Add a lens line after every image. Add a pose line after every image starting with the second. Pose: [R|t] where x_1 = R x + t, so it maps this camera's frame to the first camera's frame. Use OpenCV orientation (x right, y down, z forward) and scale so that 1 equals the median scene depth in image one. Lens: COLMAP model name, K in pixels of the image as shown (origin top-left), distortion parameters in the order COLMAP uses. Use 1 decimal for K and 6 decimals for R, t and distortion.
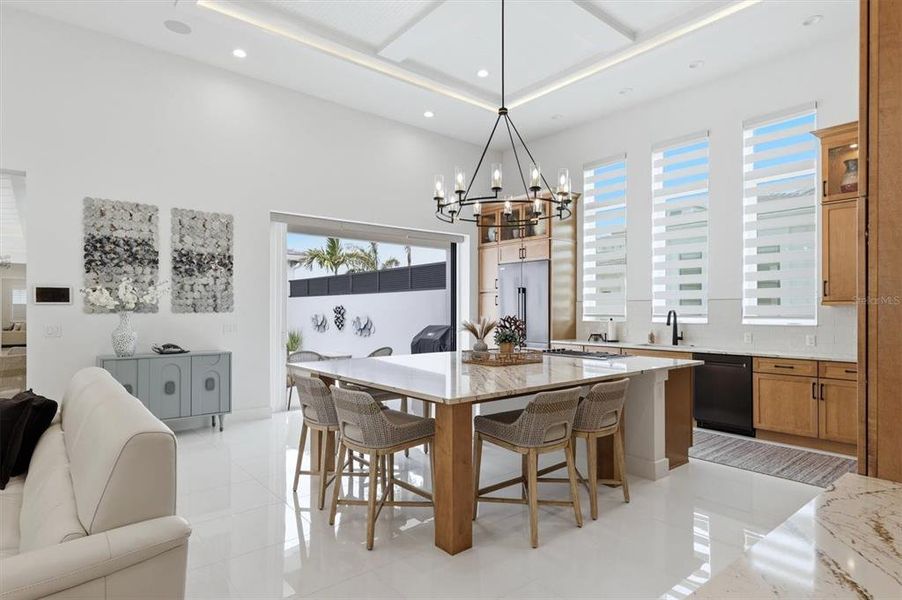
lens RADIAL K [[485.2, 0, 442.6], [0, 485.2, 307.7], [0, 0, 1]] dist [0.006689, 0.000768]
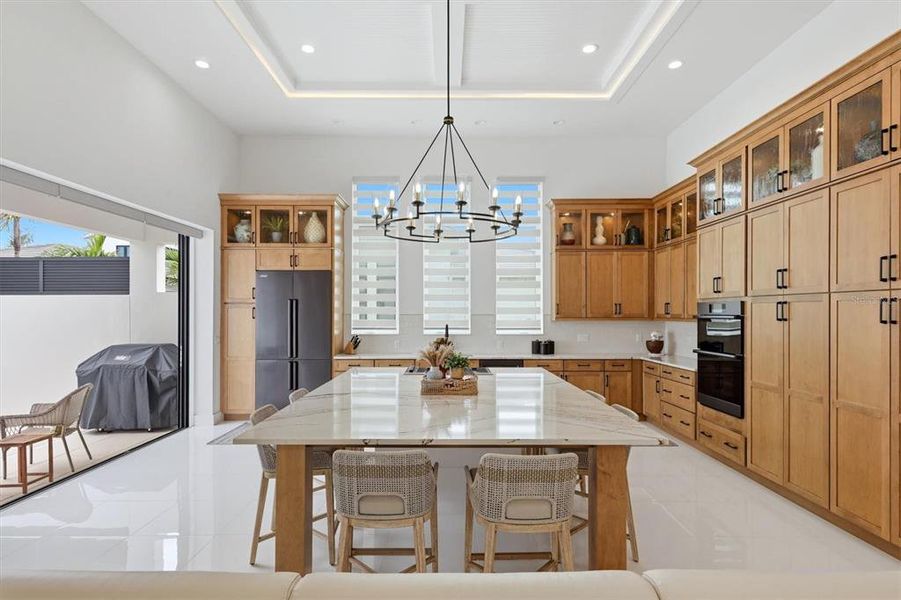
lens RADIAL K [[468.1, 0, 441.8], [0, 468.1, 308.0], [0, 0, 1]] dist [0.008648, 0.000326]
pose [[0.636169, 0.006559, 0.771522, -0.400905], [-0.003993, 0.999978, -0.005209, -0.026545], [-0.771539, 0.000233, 0.636182, 0.298527]]
